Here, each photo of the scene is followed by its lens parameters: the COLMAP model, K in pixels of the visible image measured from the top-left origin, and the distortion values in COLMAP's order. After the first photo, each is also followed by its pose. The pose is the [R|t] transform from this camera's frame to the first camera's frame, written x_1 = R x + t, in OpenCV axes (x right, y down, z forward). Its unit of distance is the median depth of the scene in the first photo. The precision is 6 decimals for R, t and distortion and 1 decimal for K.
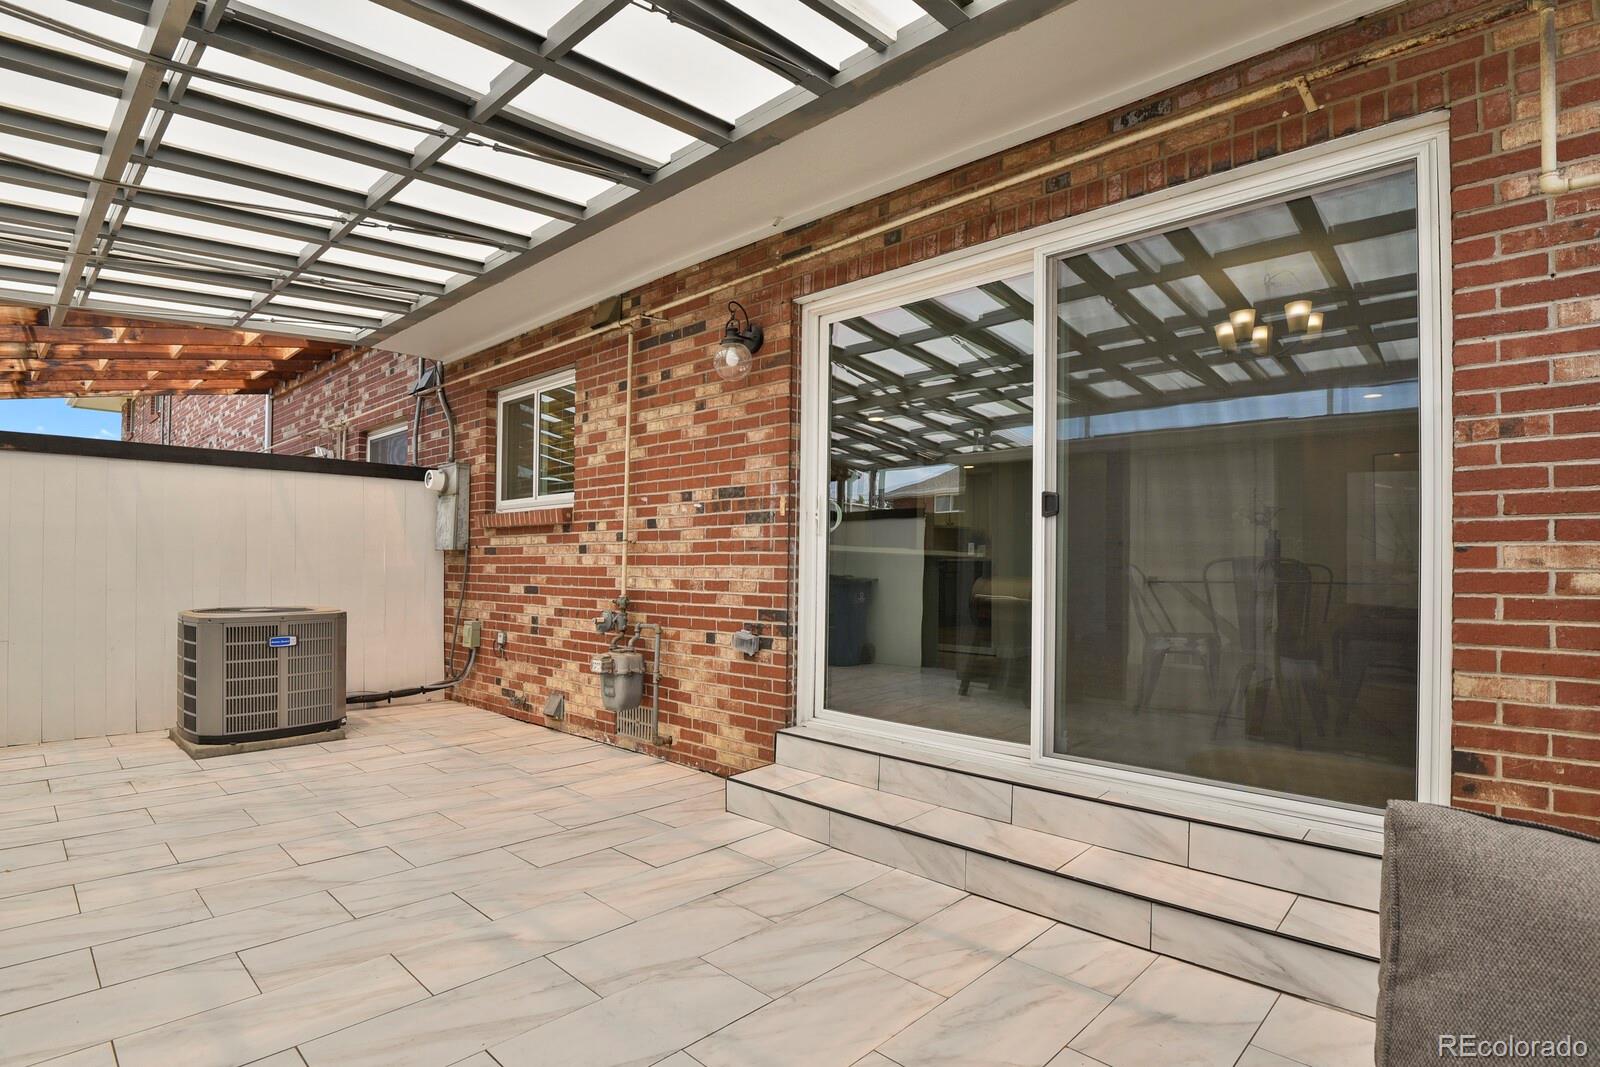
lens RADIAL K [[783.9, 0, 797.5], [0, 783.9, 541.0], [0, 0, 1]] dist [-0.022215, -0.005253]
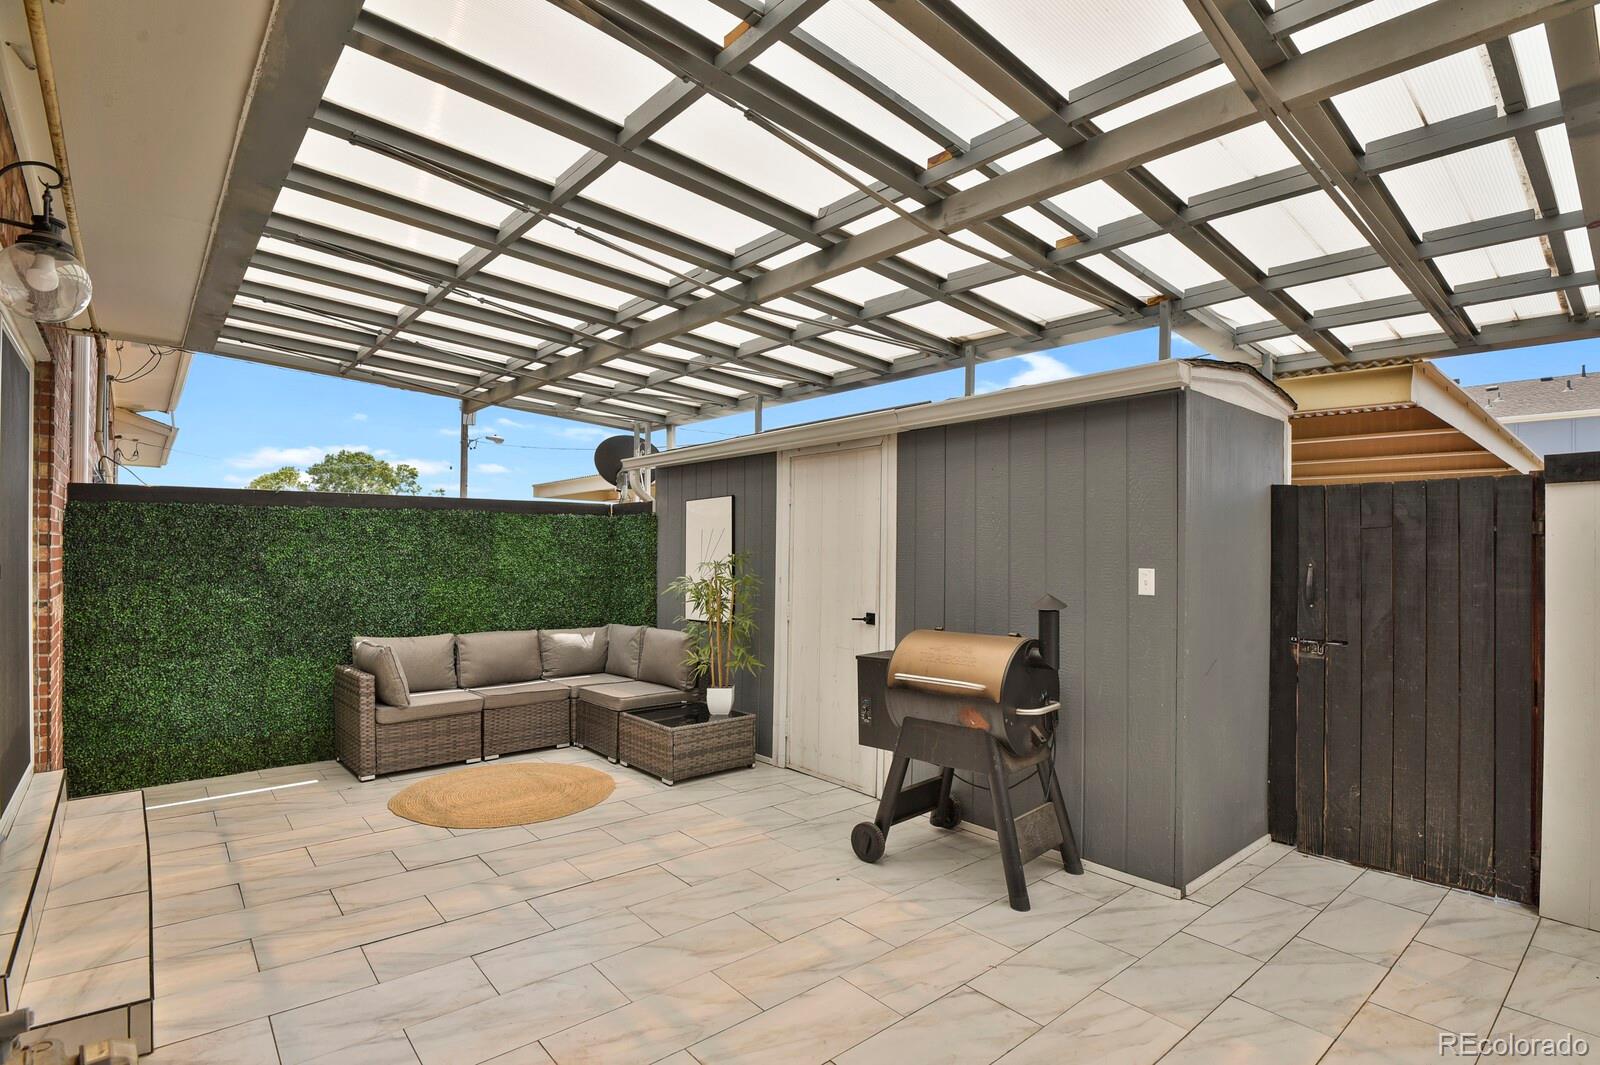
lens RADIAL K [[783.9, 0, 797.5], [0, 783.9, 540.0], [0, 0, 1]] dist [-0.022215, -0.005253]
pose [[-0.993629, -0.009409, 0.112305, -0.931646], [-0.012716, 0.999505, -0.028762, -0.092444], [-0.111979, -0.030006, -0.993257, 2.132124]]
